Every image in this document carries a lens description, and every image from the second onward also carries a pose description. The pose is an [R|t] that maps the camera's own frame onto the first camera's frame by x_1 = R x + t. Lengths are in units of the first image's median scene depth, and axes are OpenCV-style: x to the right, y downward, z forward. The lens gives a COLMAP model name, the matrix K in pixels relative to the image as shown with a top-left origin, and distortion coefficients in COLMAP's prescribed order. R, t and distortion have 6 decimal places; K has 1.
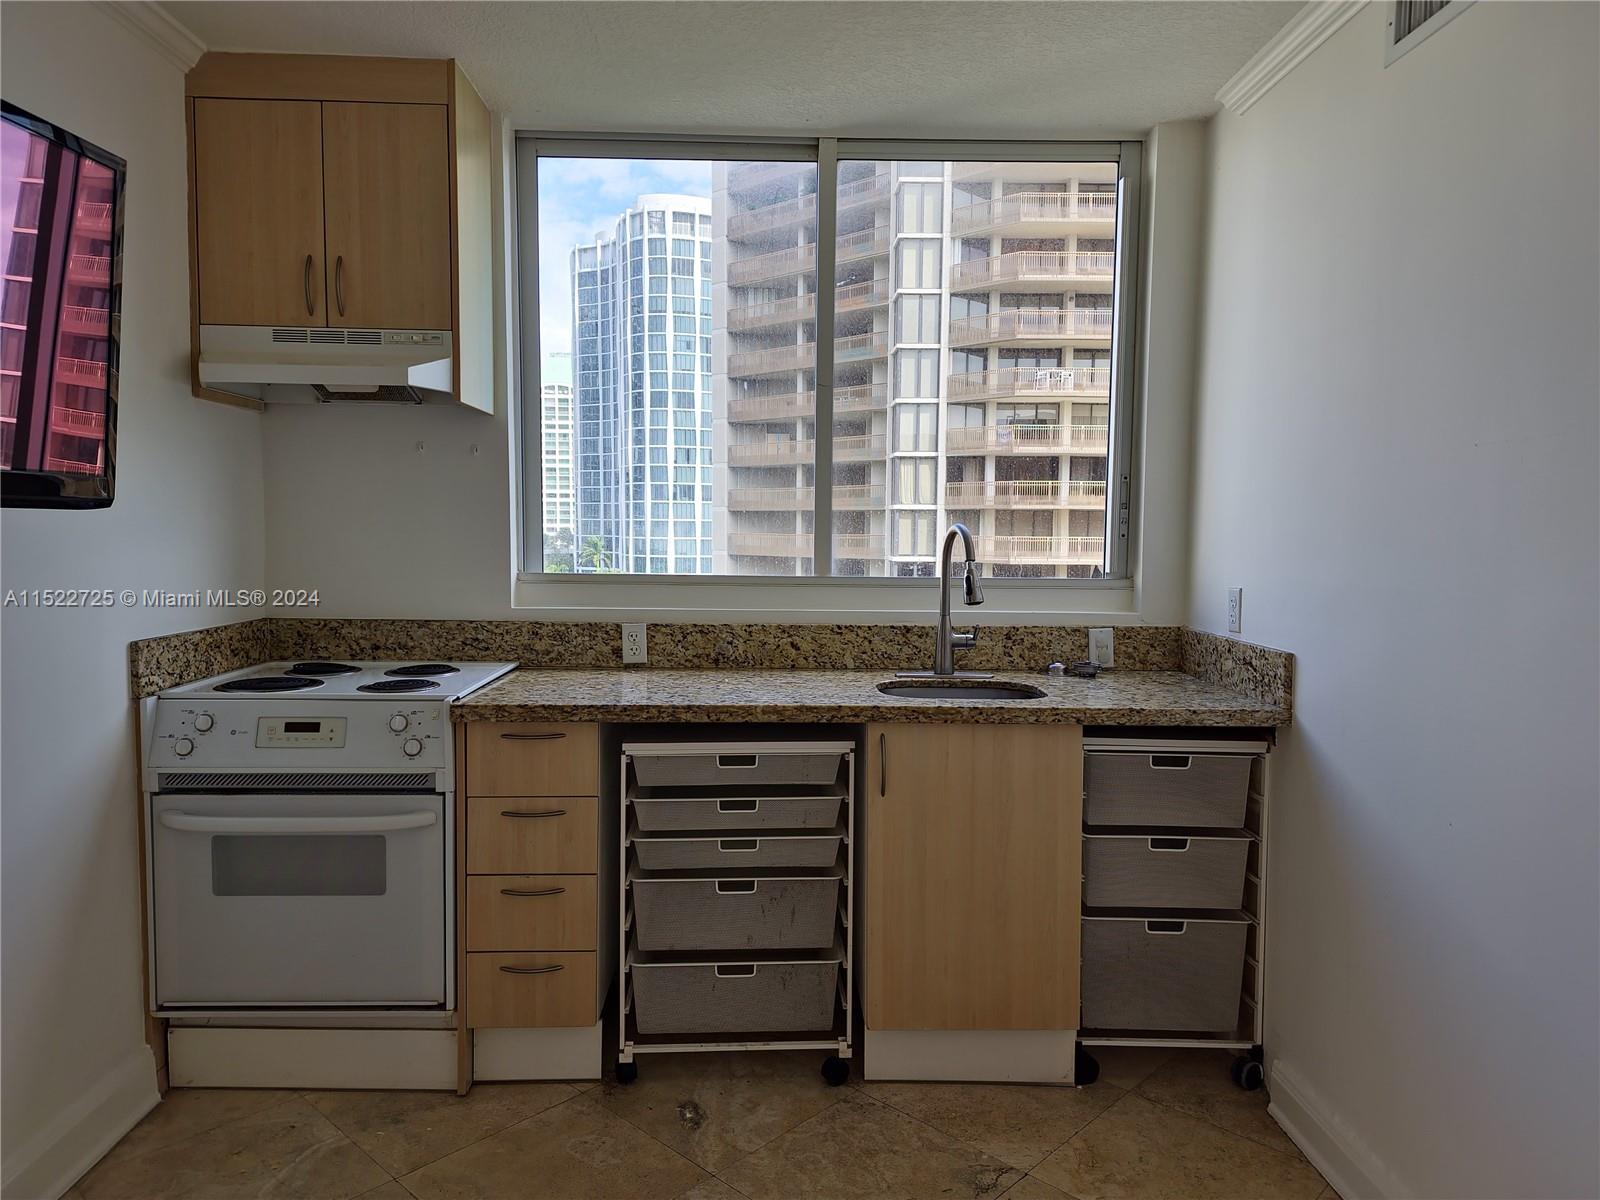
lens RADIAL K [[1039.4, 0, 789.5], [0, 1039.4, 604.7], [0, 0, 1]] dist [0.039350, -0.001772]
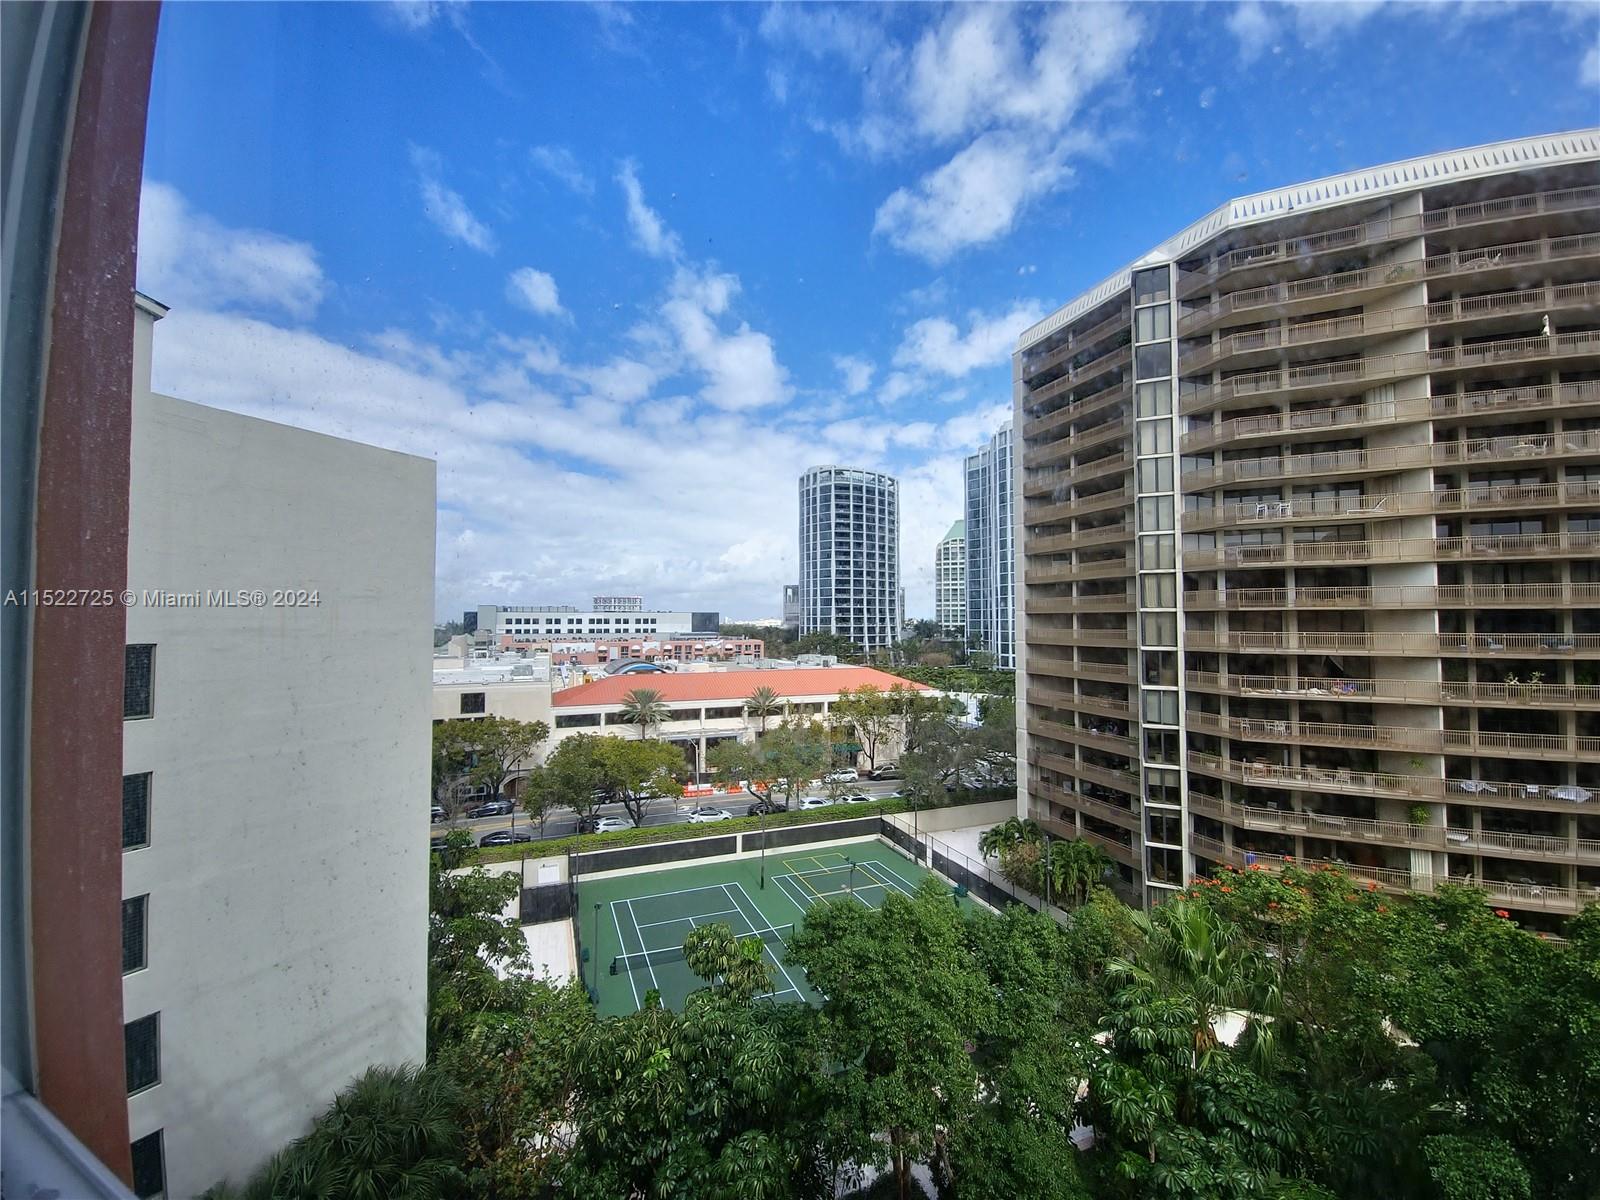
lens RADIAL K [[639.5, 0, 808.4], [0, 639.5, 598.0], [0, 0, 1]] dist [-0.004264, -0.001590]
pose [[0.894519, -0.021306, -0.446523, 1.418972], [-0.030619, 0.993598, -0.108748, -0.082991], [0.445981, 0.110949, 0.888139, 0.941624]]
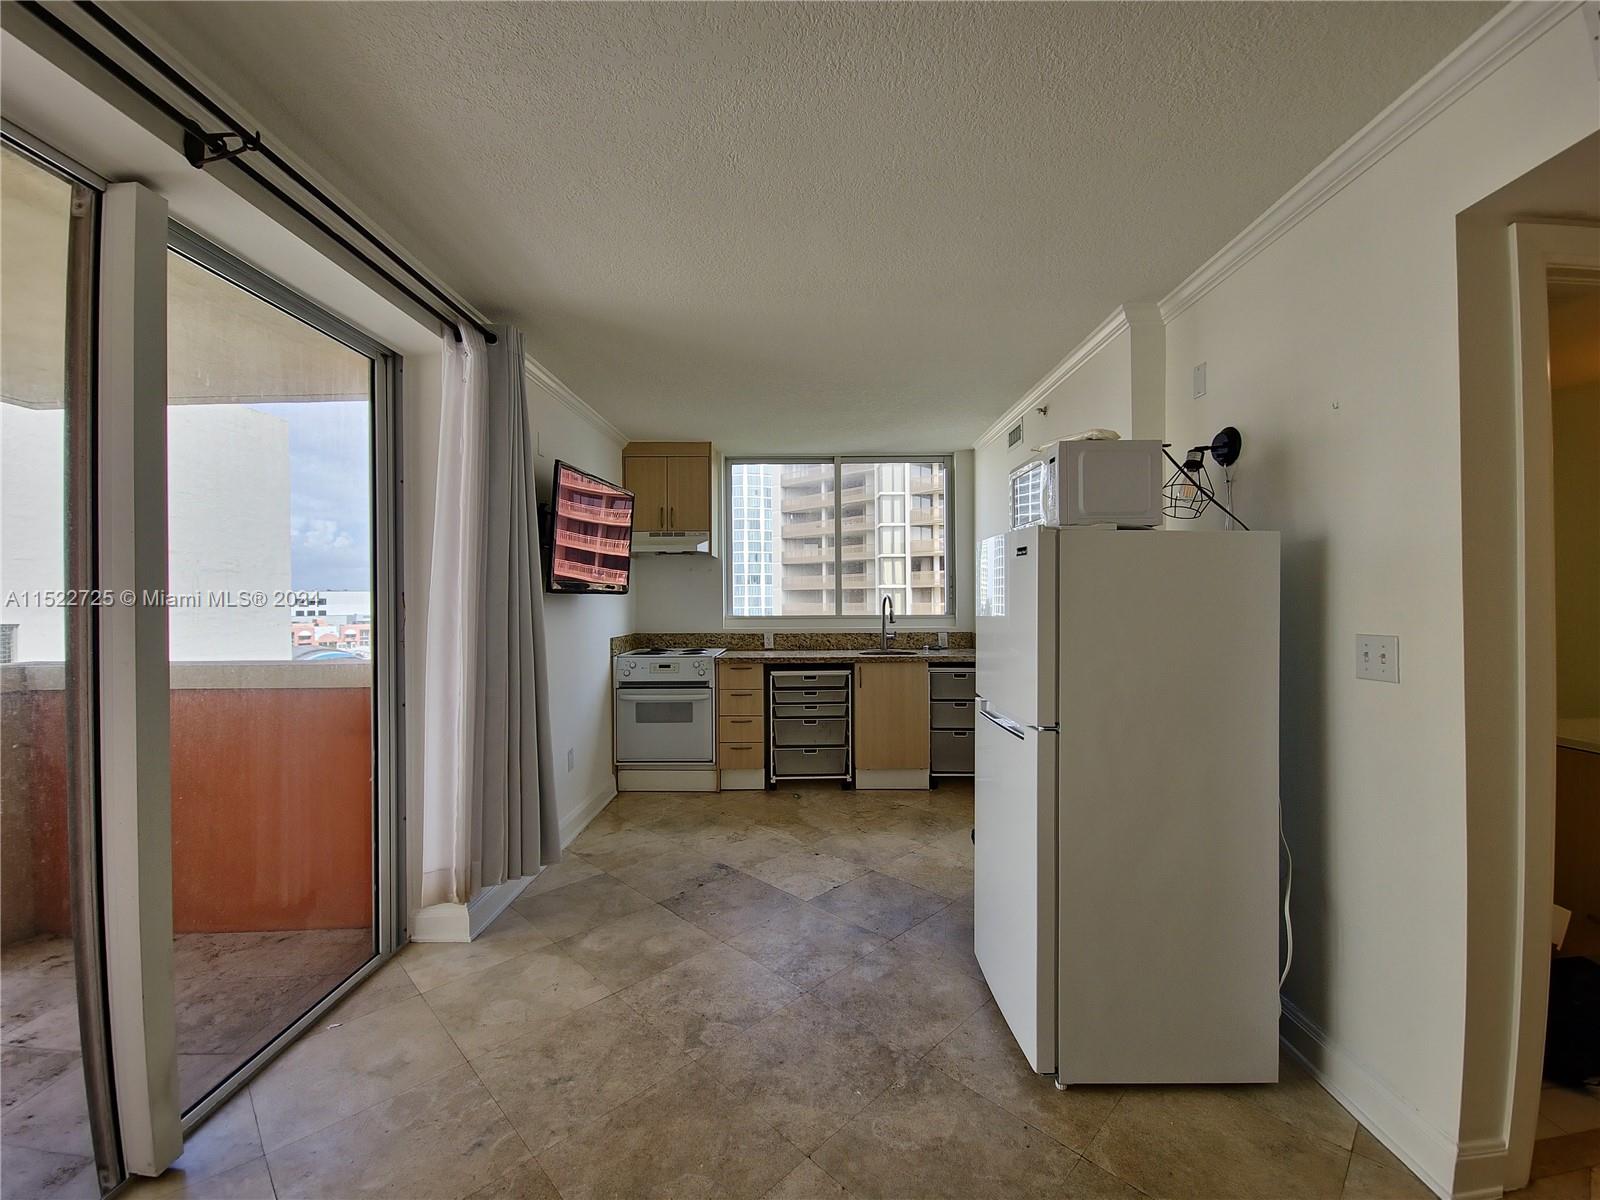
lens RADIAL K [[639.5, 0, 802.3], [0, 639.5, 594.7], [0, 0, 1]] dist [-0.004264, -0.001590]
pose [[0.999569, -0.015532, -0.024906, -0.020409], [0.013436, 0.996524, -0.082214, 0.056562], [0.026096, 0.081844, 0.996303, -0.670819]]
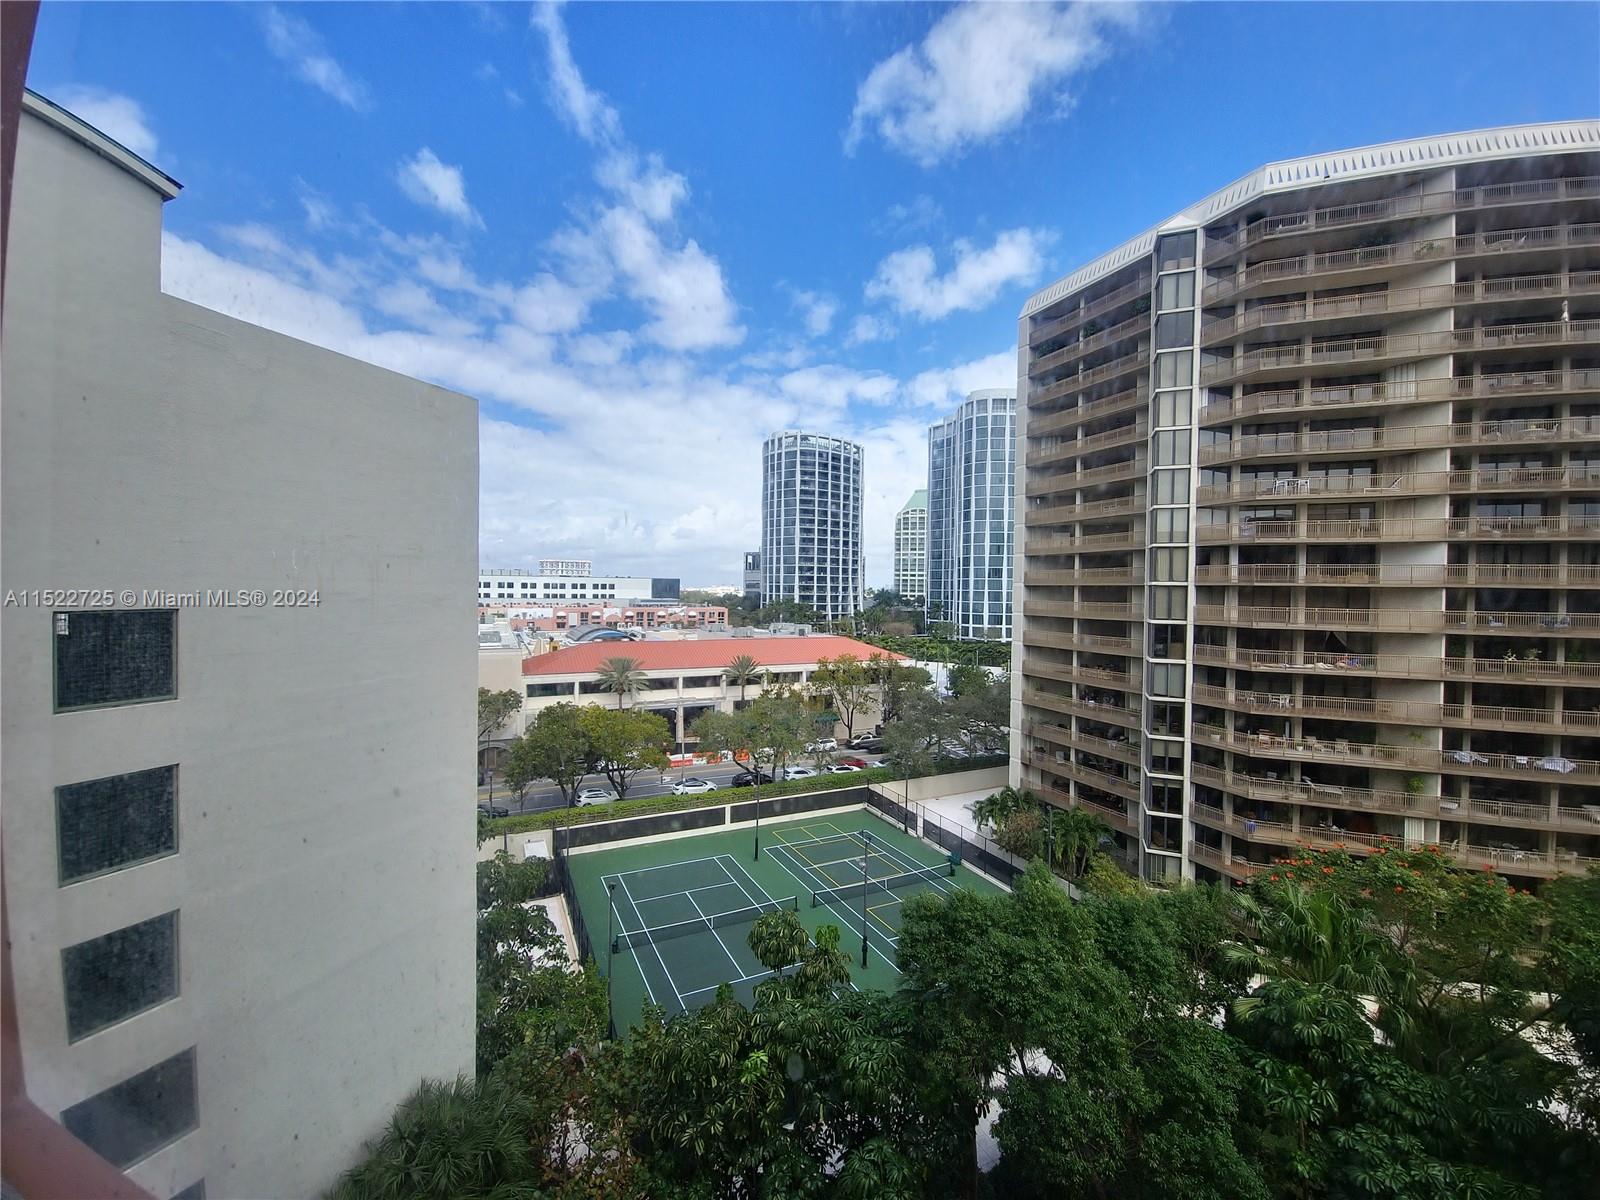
lens RADIAL K [[639.5, 0, 807.1], [0, 639.5, 599.7], [0, 0, 1]] dist [-0.004264, -0.001590]
pose [[0.925619, 0.014314, -0.378187, -0.016467], [-0.039387, 0.997501, -0.058647, -0.093335], [0.376403, 0.069180, 0.923870, 0.892830]]
